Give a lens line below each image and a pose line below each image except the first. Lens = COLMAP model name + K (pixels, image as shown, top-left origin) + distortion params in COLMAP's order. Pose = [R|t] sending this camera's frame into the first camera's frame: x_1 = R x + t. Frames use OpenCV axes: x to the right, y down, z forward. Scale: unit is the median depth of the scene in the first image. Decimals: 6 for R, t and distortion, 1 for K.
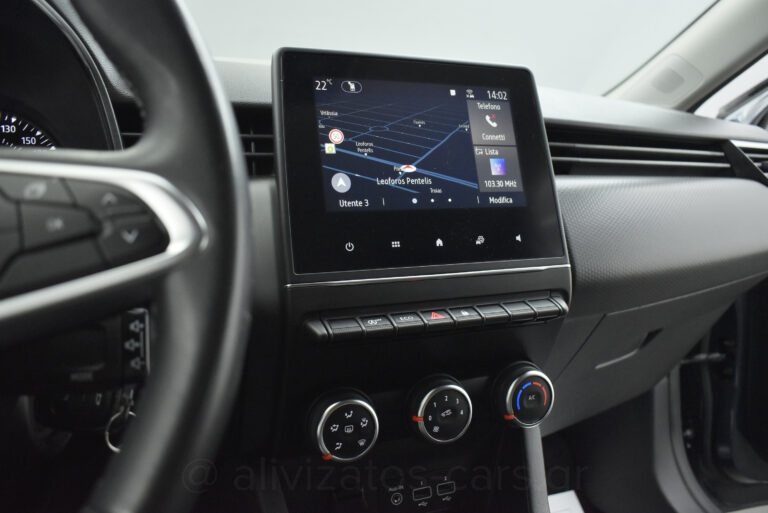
lens RADIAL K [[632.1, 0, 384.0], [0, 632.1, 256.5], [0, 0, 1]] dist [-0.090067, 0.004300]
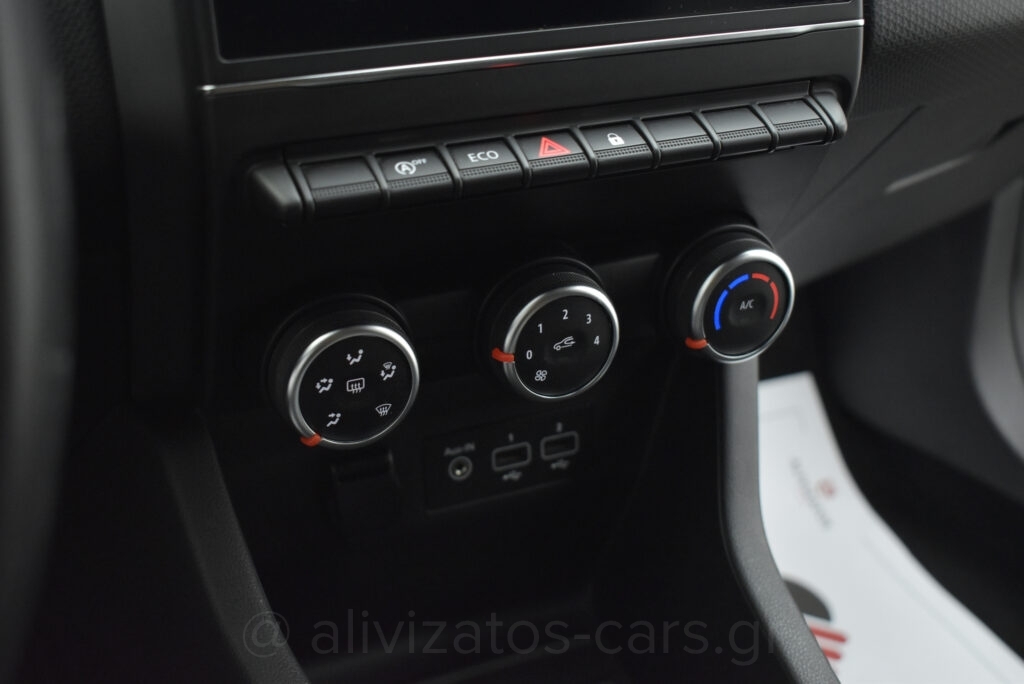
lens RADIAL K [[1243.3, 0, 512.0], [0, 1243.3, 342.0], [0, 0, 1]] dist [-0.060417, -0.013914]
pose [[0.998794, 0.016487, 0.046241, 0.015949], [-0.033008, 0.922757, 0.383967, -0.103940], [-0.036338, -0.385030, 0.922188, 0.131309]]
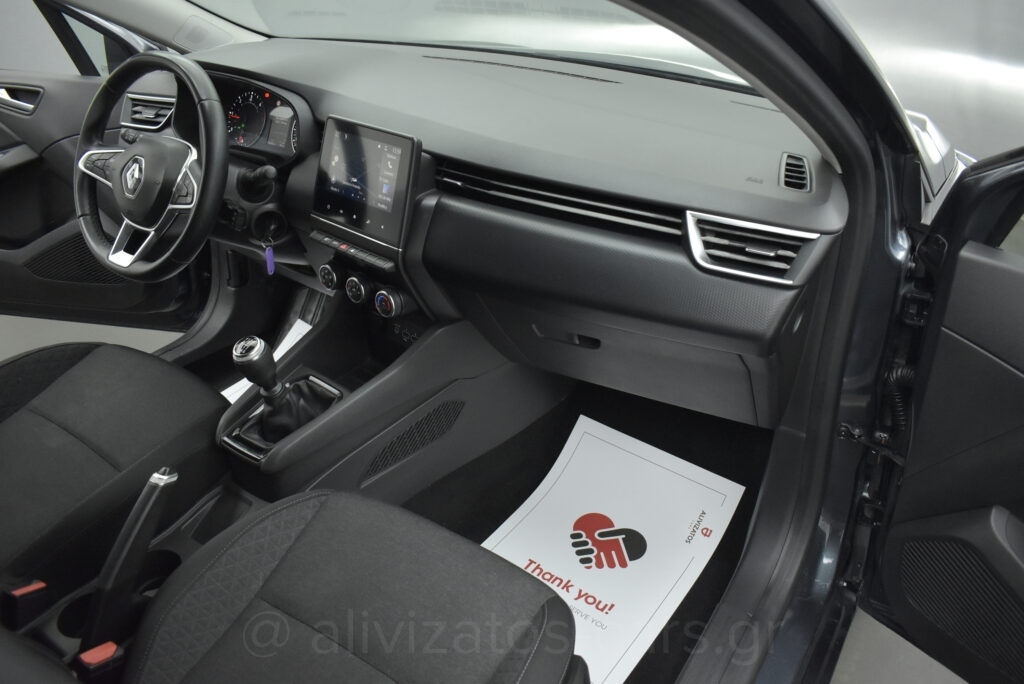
lens RADIAL K [[793.0, 0, 512.0], [0, 793.0, 342.0], [0, 0, 1]] dist [-0.087299, 0.003697]
pose [[0.420687, 0.451961, -0.786609, 2.529001], [-0.124121, 0.887589, 0.443599, -0.869911], [0.898675, -0.088982, 0.429495, 0.255085]]
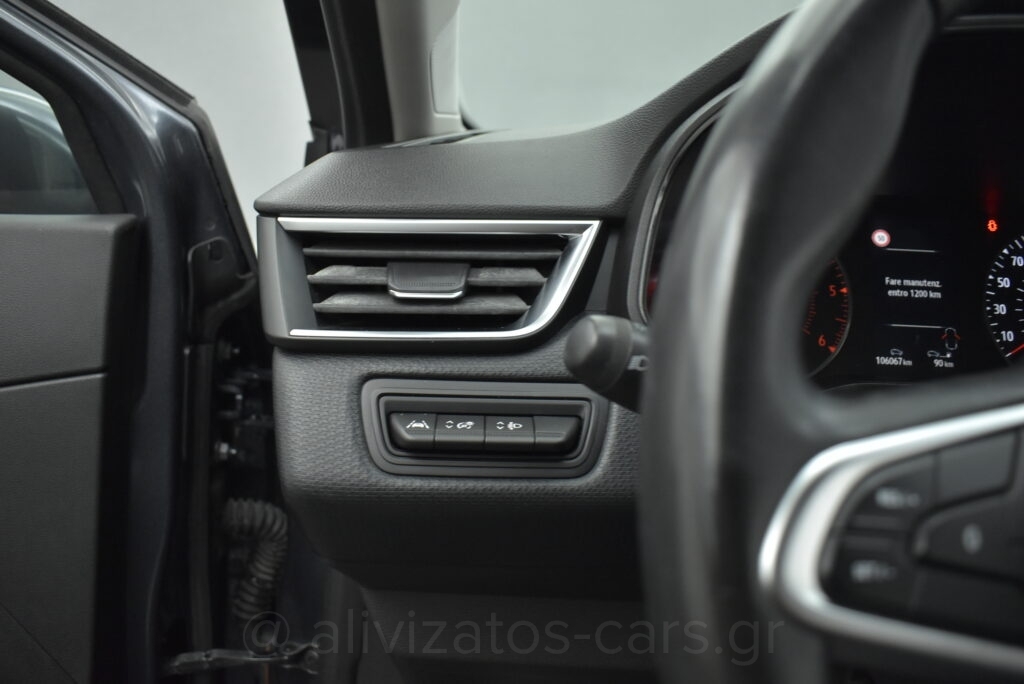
lens RADIAL K [[782.6, 0, 512.0], [0, 782.6, 342.0], [0, 0, 1]] dist [-0.097947, 0.005872]
pose [[0.806935, 0.130987, -0.575932, -0.659241], [-0.105352, 0.991382, 0.077867, -0.086386], [0.581168, -0.002158, 0.813781, -0.233579]]
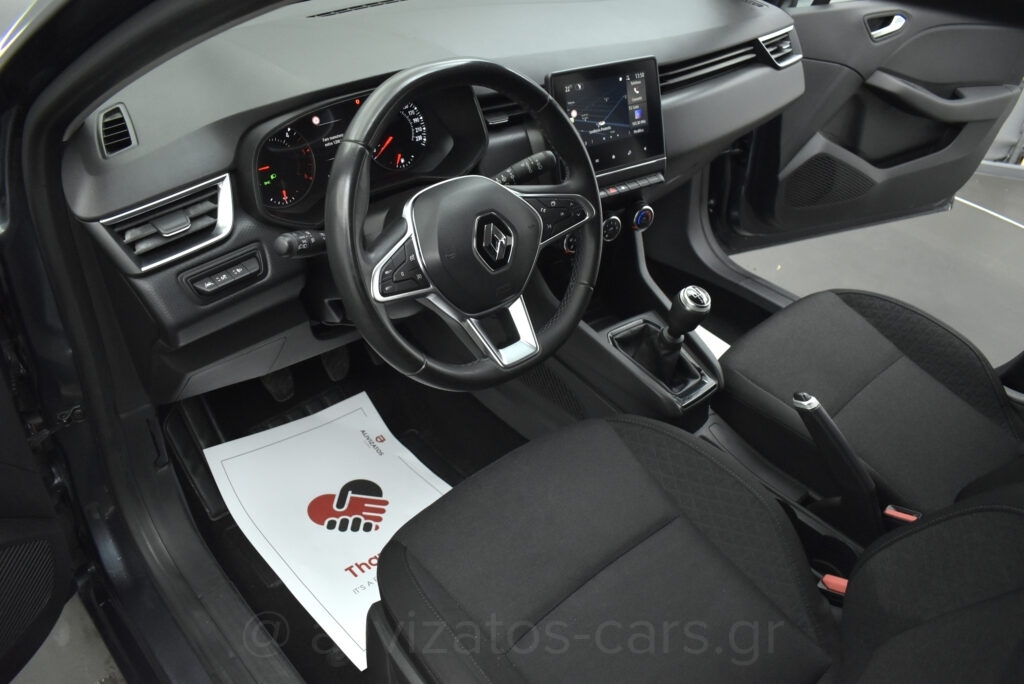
lens RADIAL K [[782.6, 0, 512.0], [0, 782.6, 342.0], [0, 0, 1]] dist [-0.097947, 0.005872]
pose [[0.979980, -0.087255, 0.178959, -0.762197], [-0.010005, 0.876134, 0.481964, -0.721013], [-0.198845, -0.474106, 0.857720, -1.492540]]
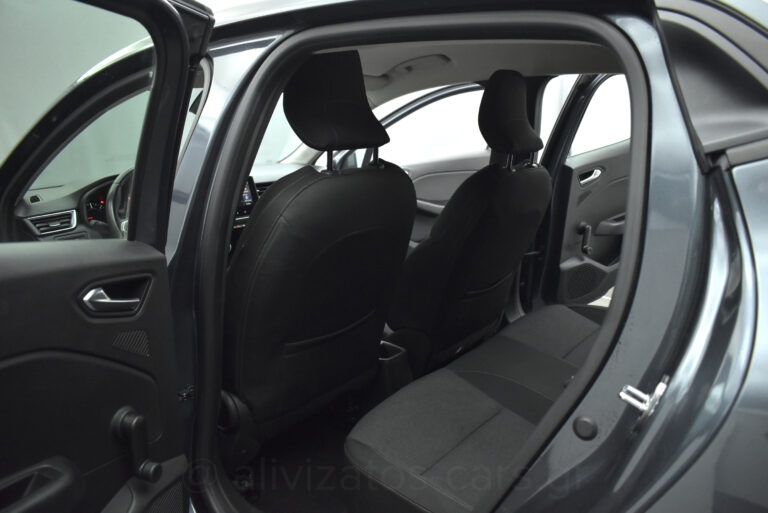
lens RADIAL K [[594.7, 0, 384.0], [0, 594.7, 256.5], [0, 0, 1]] dist [-0.087299, 0.003697]
pose [[0.940670, -0.132779, 0.312266, -0.350830], [0.115182, 0.990567, 0.074224, 0.112988], [-0.319176, -0.033853, 0.947091, -4.068348]]
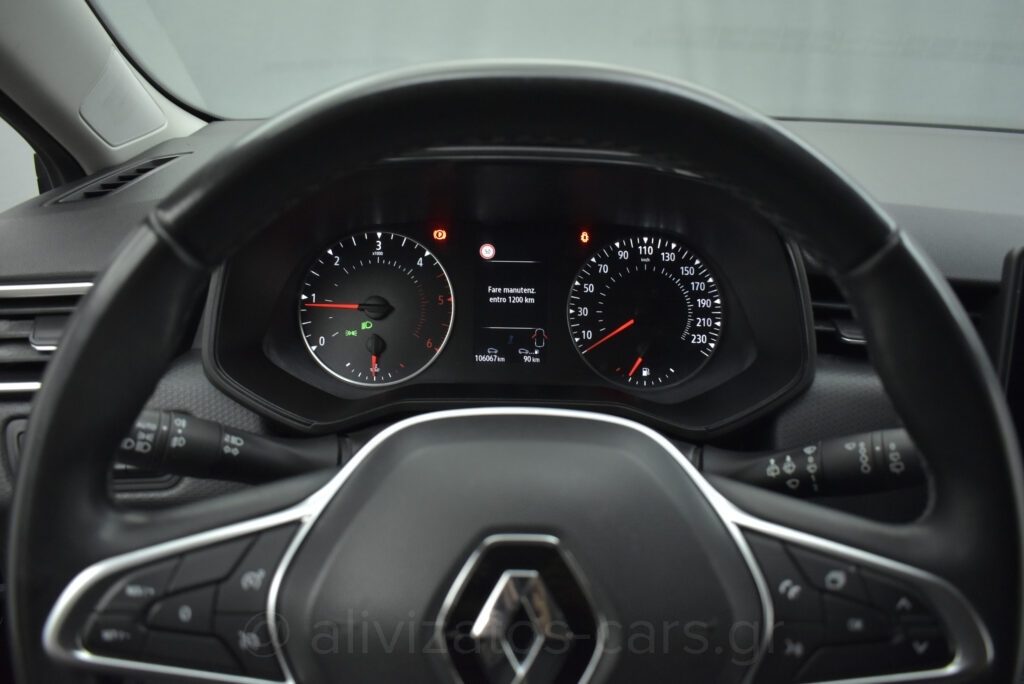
lens RADIAL K [[793.0, 0, 512.0], [0, 793.0, 342.0], [0, 0, 1]] dist [-0.087299, 0.003697]
pose [[0.853075, 0.196130, -0.483524, -0.209509], [-0.082389, 0.965674, 0.246345, -0.365138], [0.515243, -0.170314, 0.839951, -0.170037]]
